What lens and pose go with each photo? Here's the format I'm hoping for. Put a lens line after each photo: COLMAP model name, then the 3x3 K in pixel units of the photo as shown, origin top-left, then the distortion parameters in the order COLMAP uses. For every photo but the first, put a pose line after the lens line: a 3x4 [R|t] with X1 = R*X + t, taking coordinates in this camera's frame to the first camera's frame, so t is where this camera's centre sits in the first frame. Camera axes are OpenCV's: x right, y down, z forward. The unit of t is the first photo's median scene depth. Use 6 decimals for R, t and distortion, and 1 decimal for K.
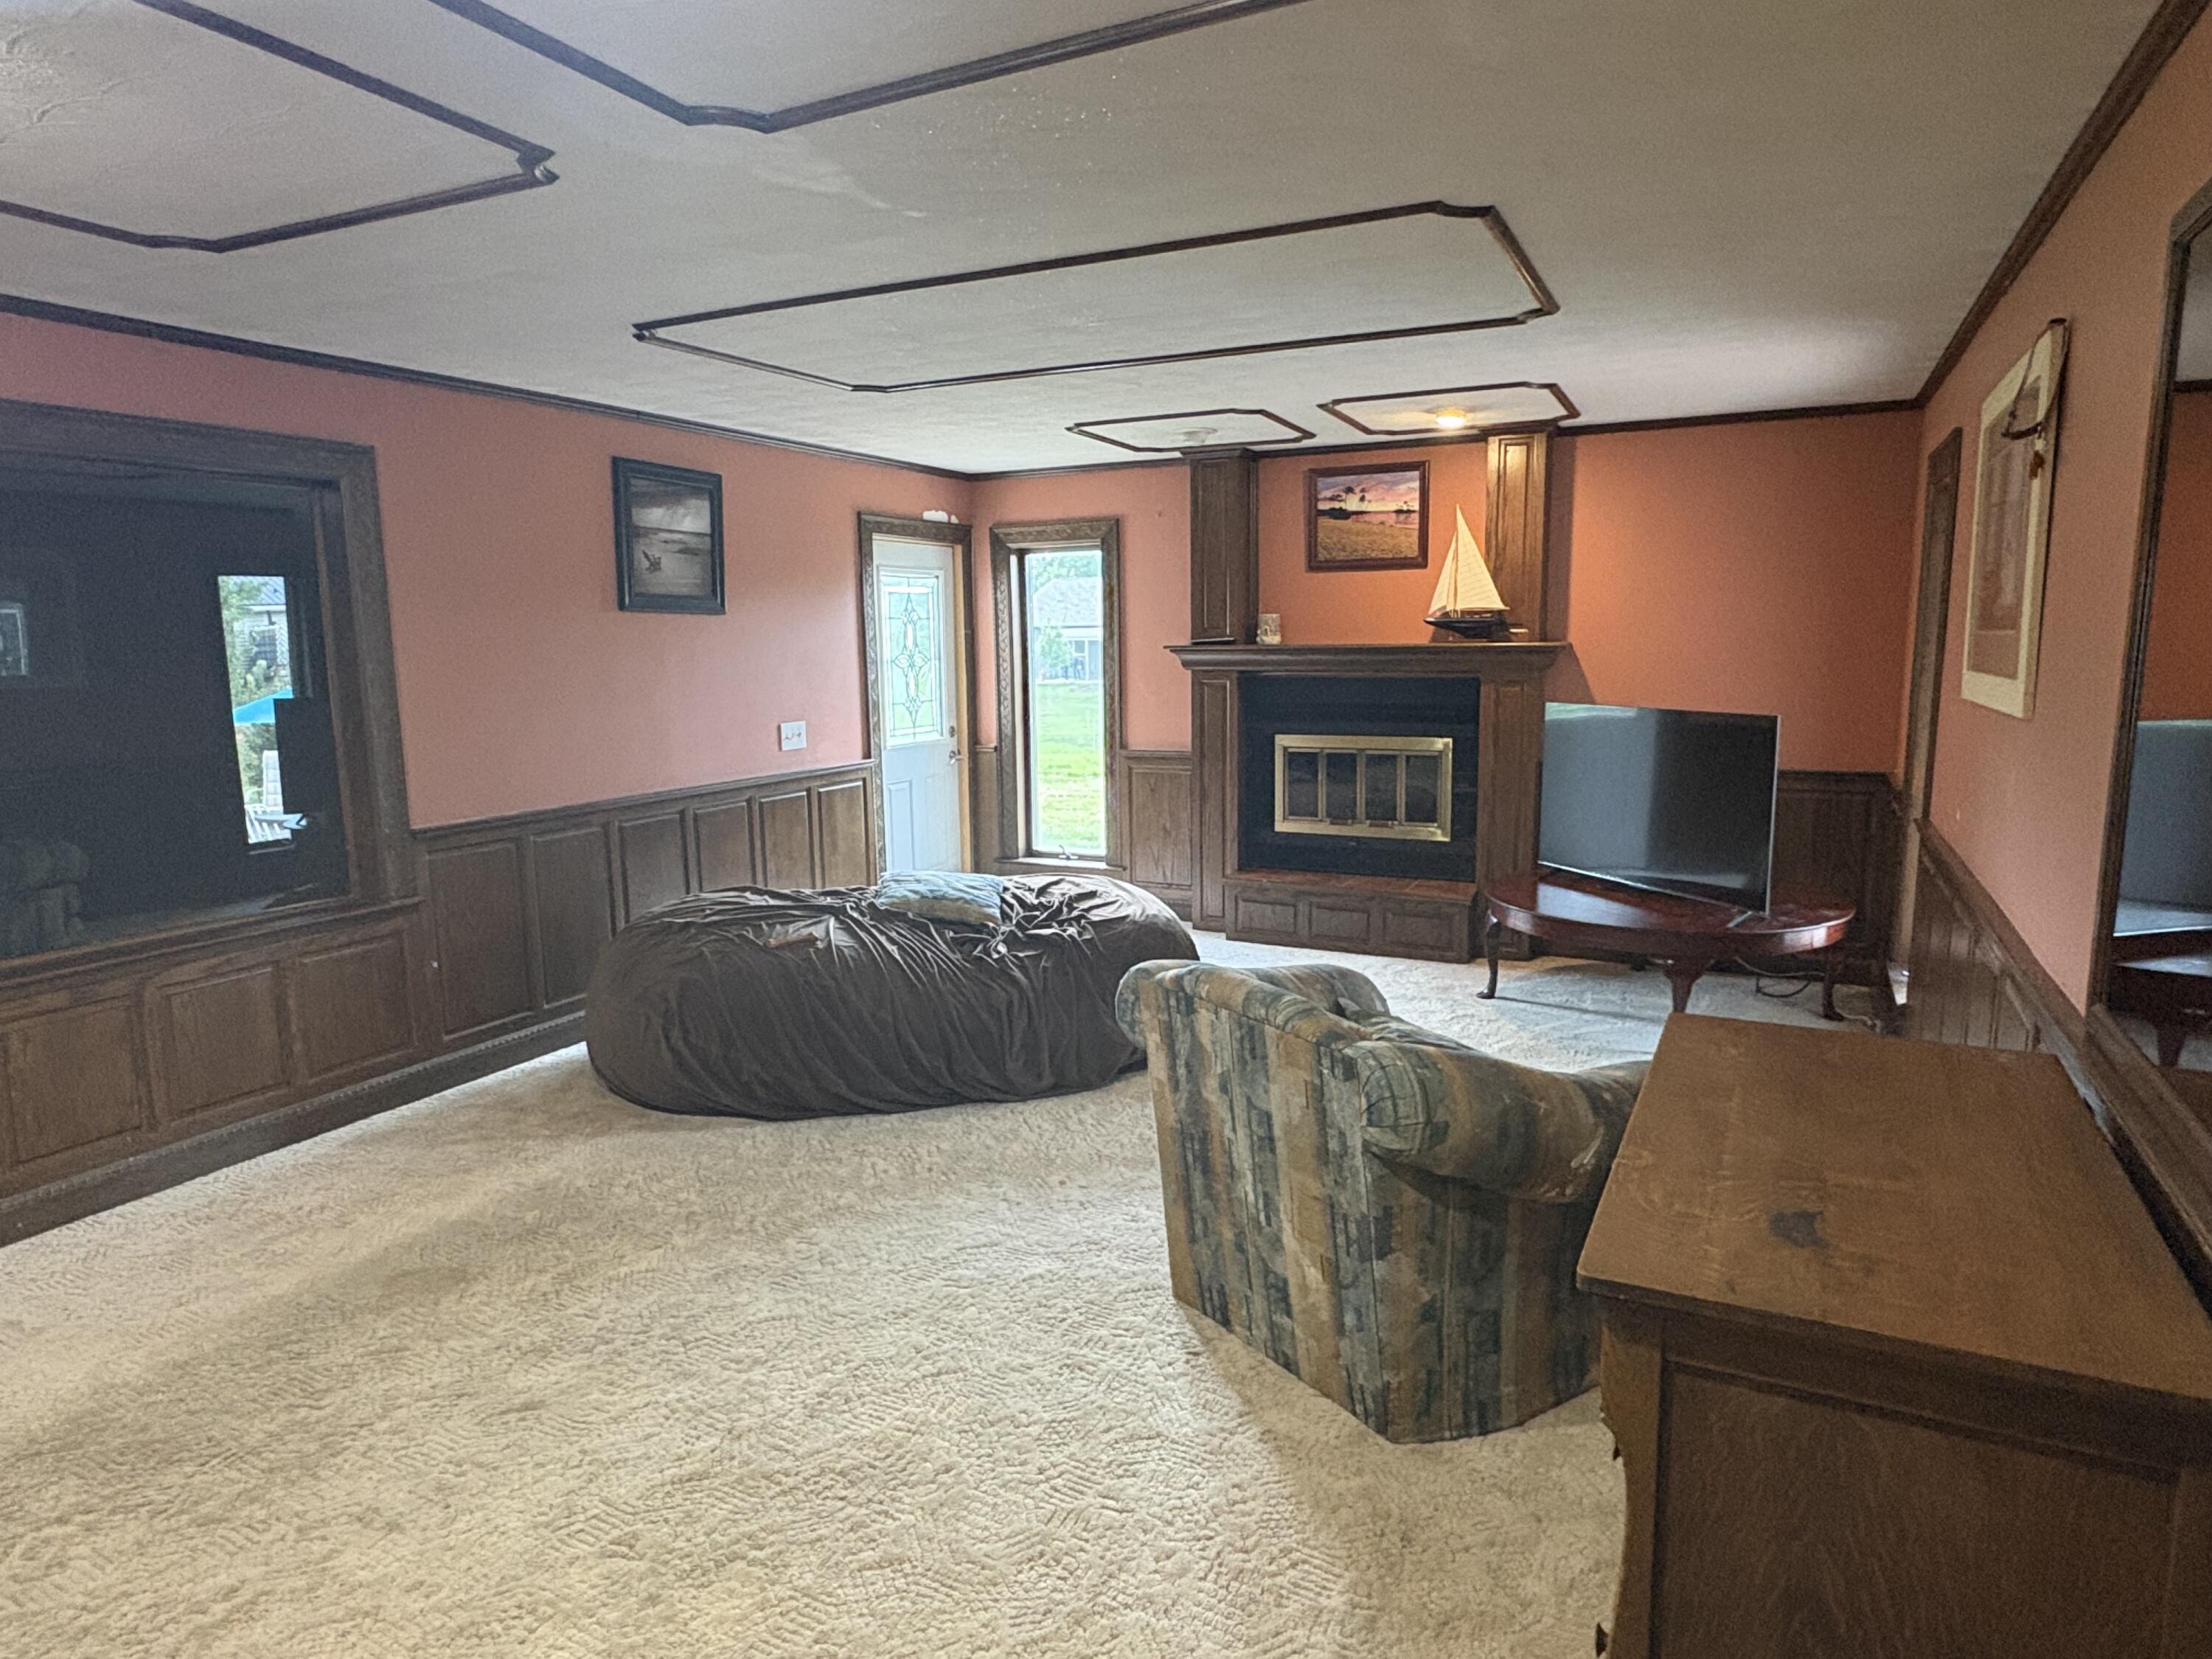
lens RADIAL K [[1297.8, 0, 1110.3], [0, 1297.8, 833.0], [0, 0, 1]] dist [-0.015889, 0.000950]
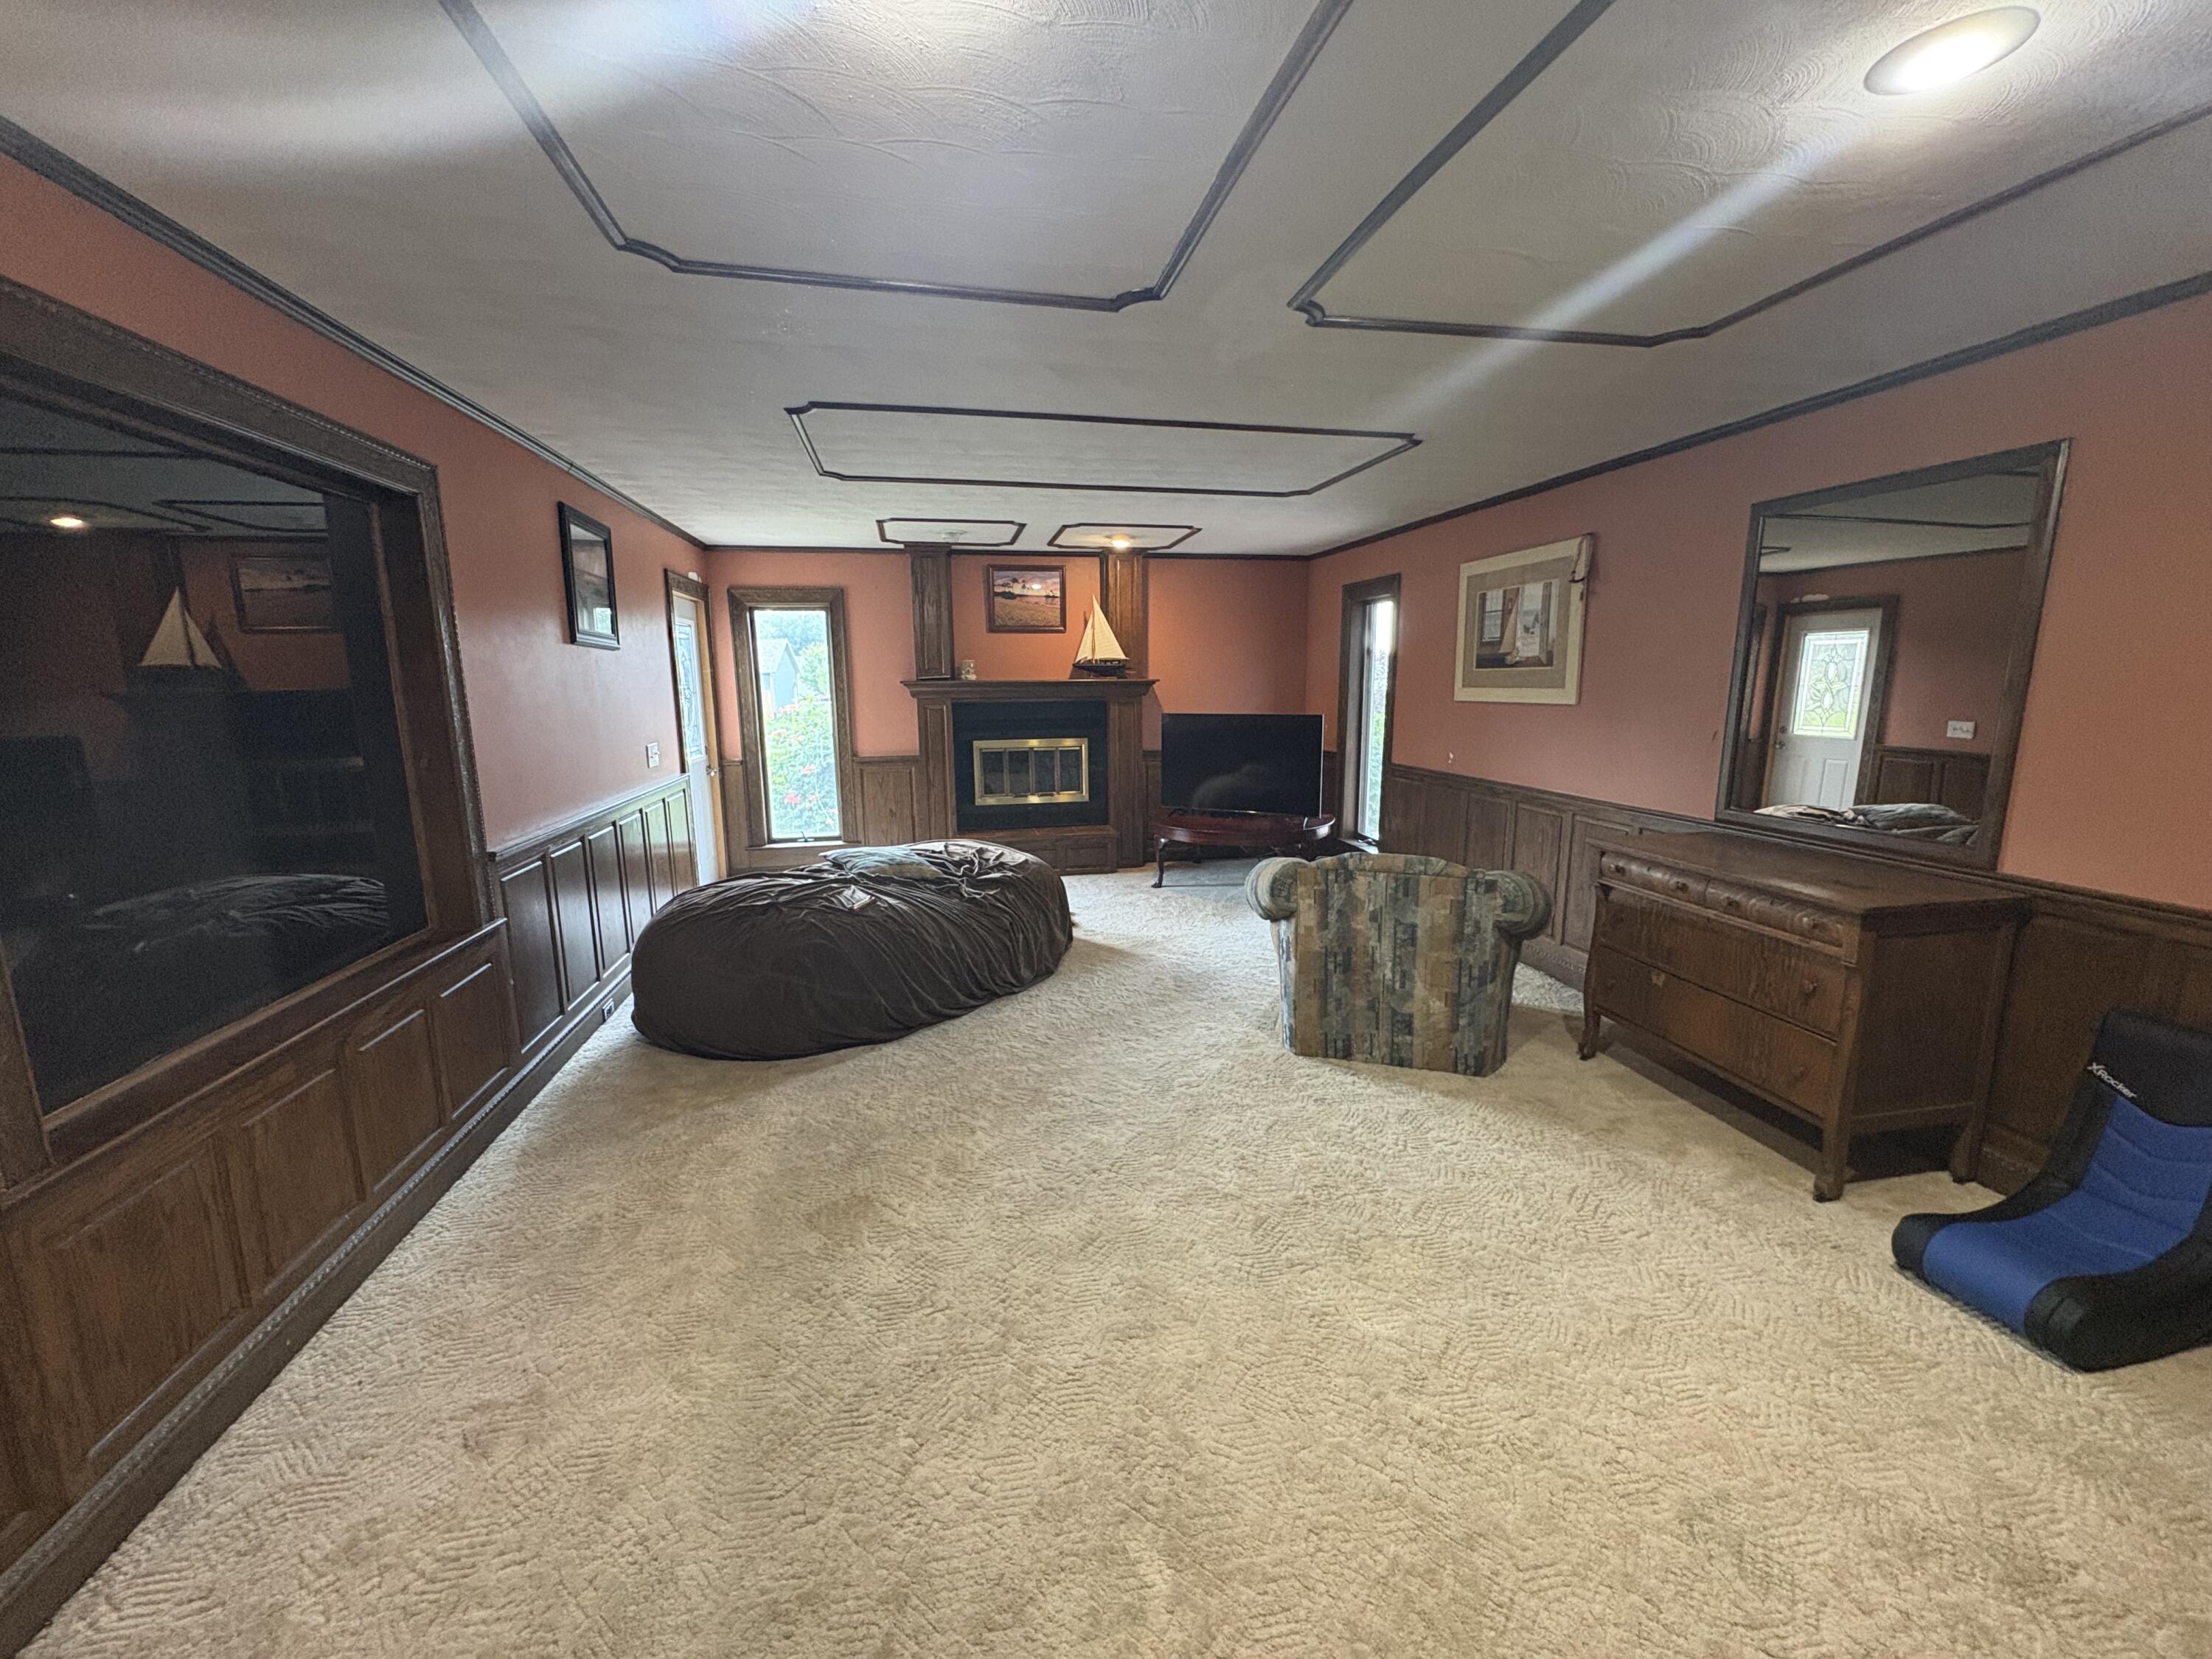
lens RADIAL K [[876.8, 0, 1099.1], [0, 876.8, 828.3], [0, 0, 1]] dist [-0.004177, -0.000093]
pose [[0.793126, -0.097542, 0.601196, -0.415082], [0.090482, 0.995009, 0.042068, -0.005421], [-0.602299, 0.021032, 0.797993, 0.117505]]
